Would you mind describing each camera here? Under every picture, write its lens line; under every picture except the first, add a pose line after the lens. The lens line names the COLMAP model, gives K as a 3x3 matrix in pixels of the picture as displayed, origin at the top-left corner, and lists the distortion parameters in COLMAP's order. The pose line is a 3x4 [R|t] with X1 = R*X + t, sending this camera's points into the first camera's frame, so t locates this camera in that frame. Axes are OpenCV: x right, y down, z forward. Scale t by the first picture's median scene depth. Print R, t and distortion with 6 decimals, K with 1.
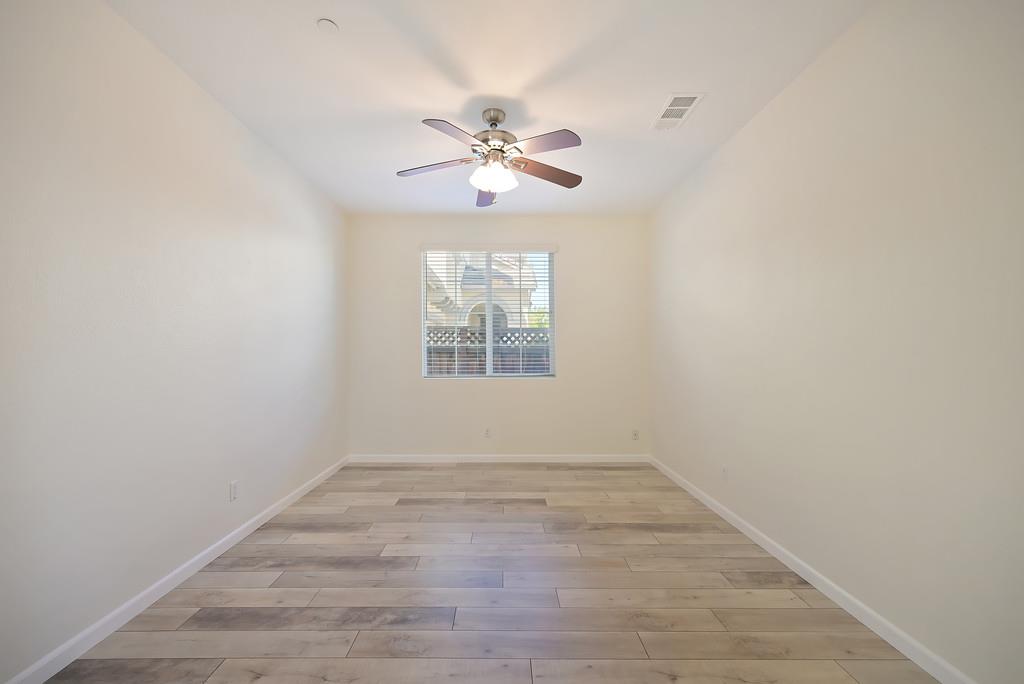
lens RADIAL K [[410.2, 0, 513.5], [0, 410.2, 342.9], [0, 0, 1]] dist [-0.000334, 0.000180]
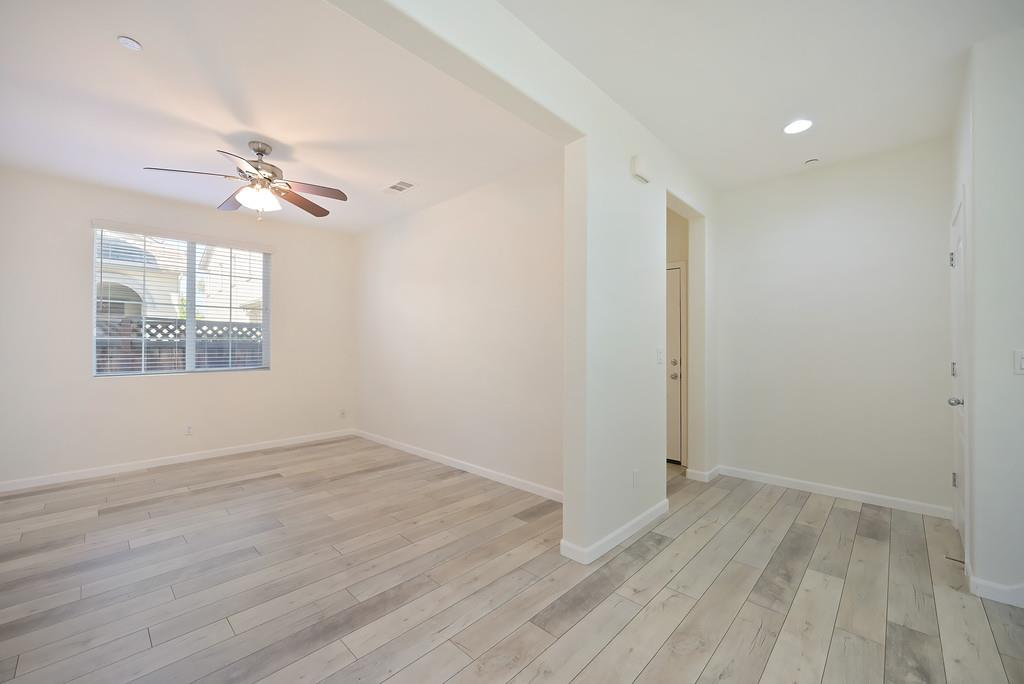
lens RADIAL K [[410.2, 0, 513.1], [0, 410.2, 342.1], [0, 0, 1]] dist [-0.000334, 0.000180]
pose [[0.694826, 0.002702, 0.719173, -0.299974], [-0.010750, 0.999920, 0.006629, -0.003169], [-0.719097, -0.012337, 0.694800, -0.275900]]
